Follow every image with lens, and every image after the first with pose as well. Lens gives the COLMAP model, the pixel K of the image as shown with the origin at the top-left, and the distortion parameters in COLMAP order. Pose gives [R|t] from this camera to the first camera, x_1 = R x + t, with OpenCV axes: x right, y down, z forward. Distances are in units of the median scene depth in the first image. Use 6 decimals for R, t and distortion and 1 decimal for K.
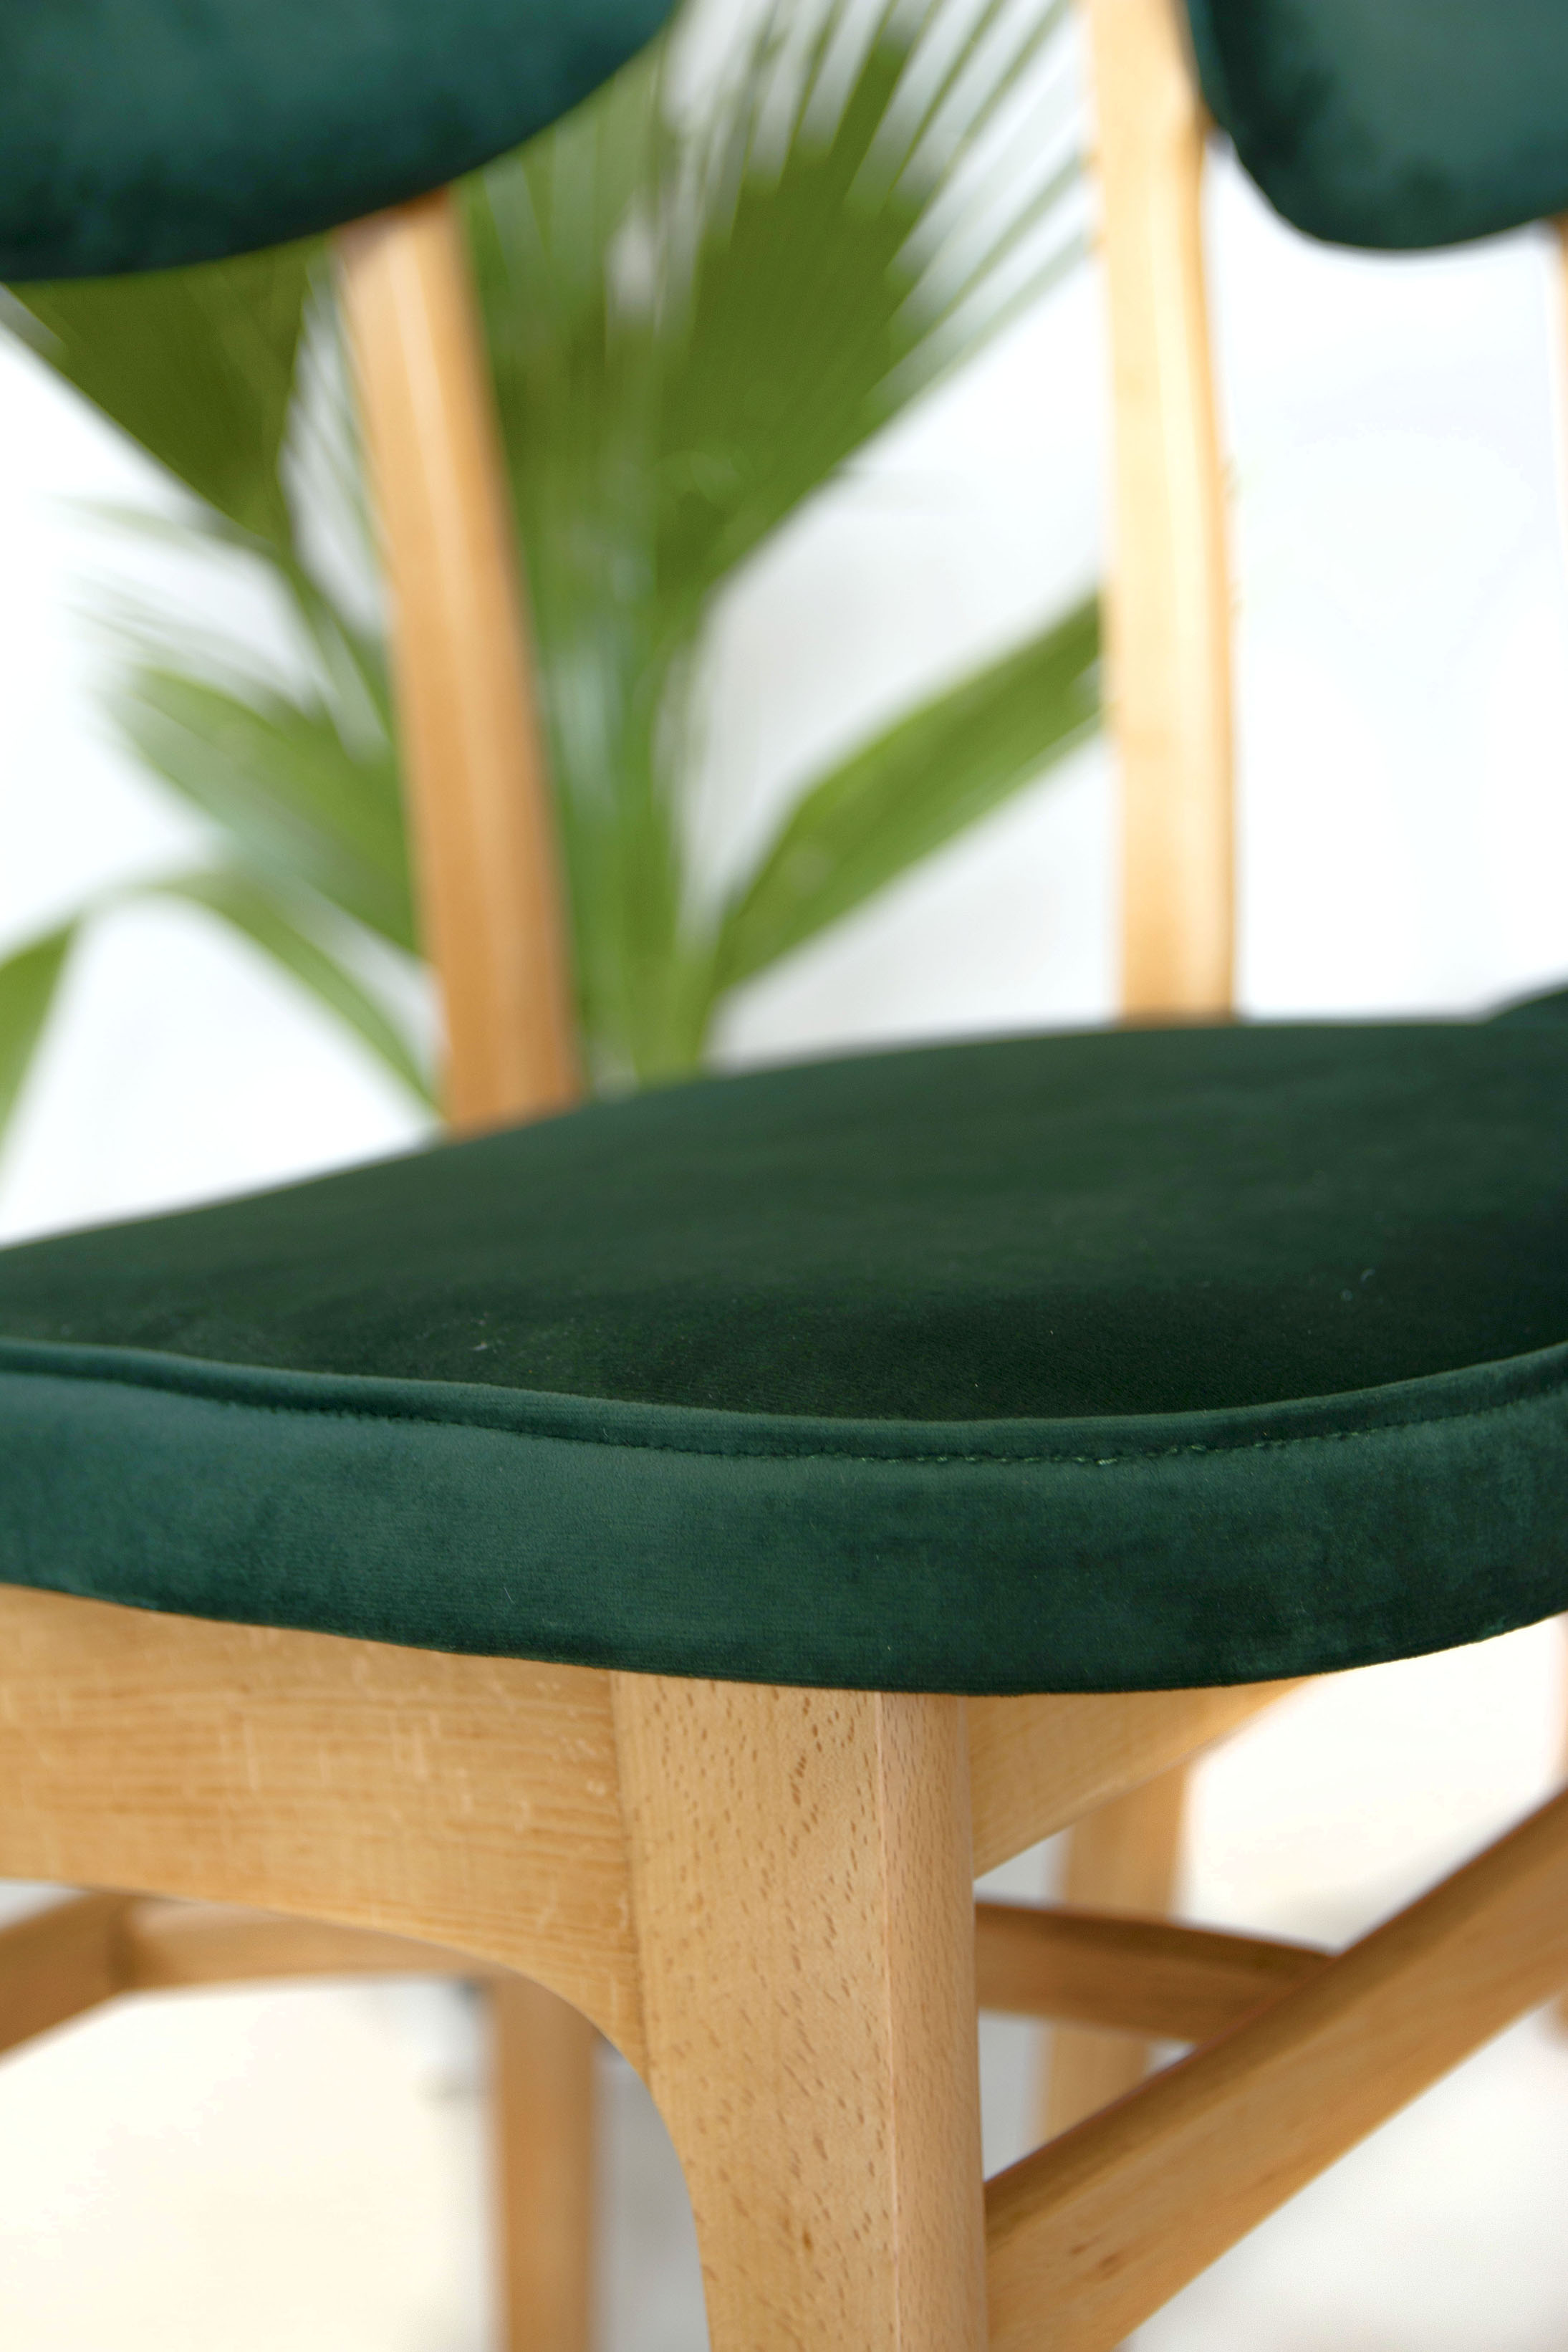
lens RADIAL K [[3695.5, 0, 782.9], [0, 3695.5, 1174.1], [0, 0, 1]] dist [0.021396, 0.000000]
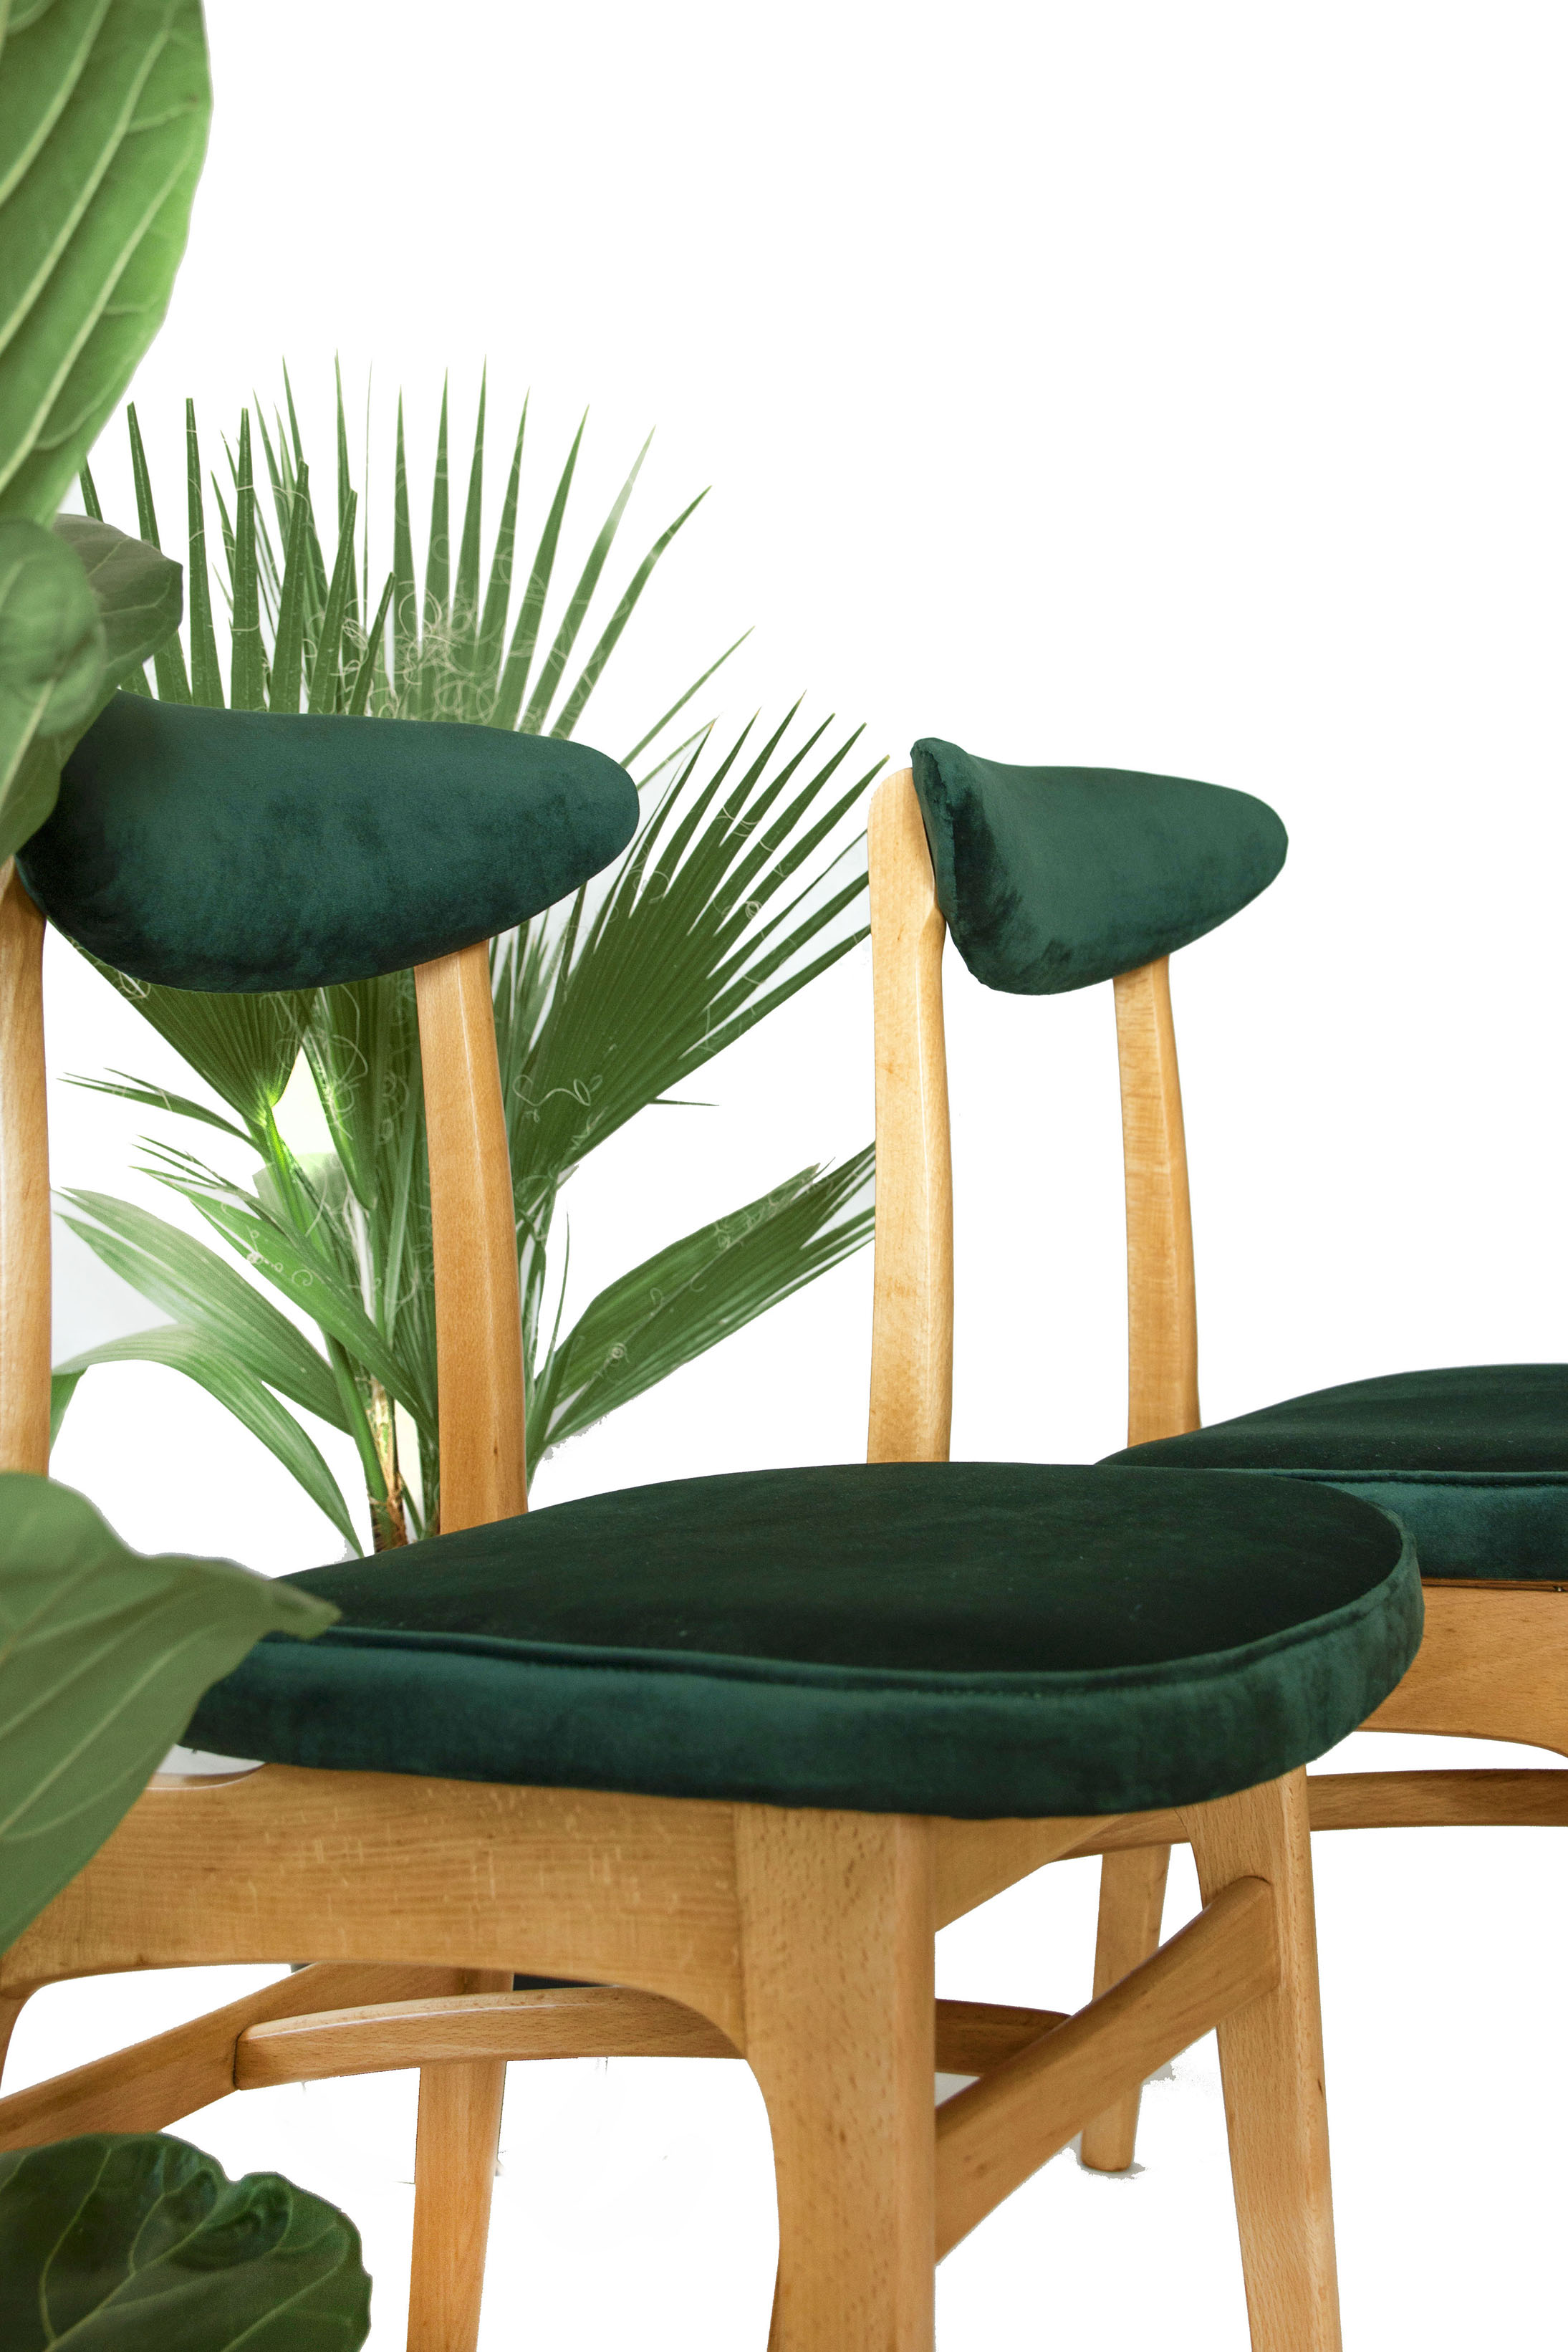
lens RADIAL K [[3032.6, 0, 786.4], [0, 3032.6, 1184.4], [0, 0, 1]] dist [0.031863, 0.000000]
pose [[0.987058, 0.044450, 0.154079, -0.267711], [-0.024035, 0.990970, -0.131912, 0.022818], [-0.158551, 0.126502, 0.979213, -0.506809]]
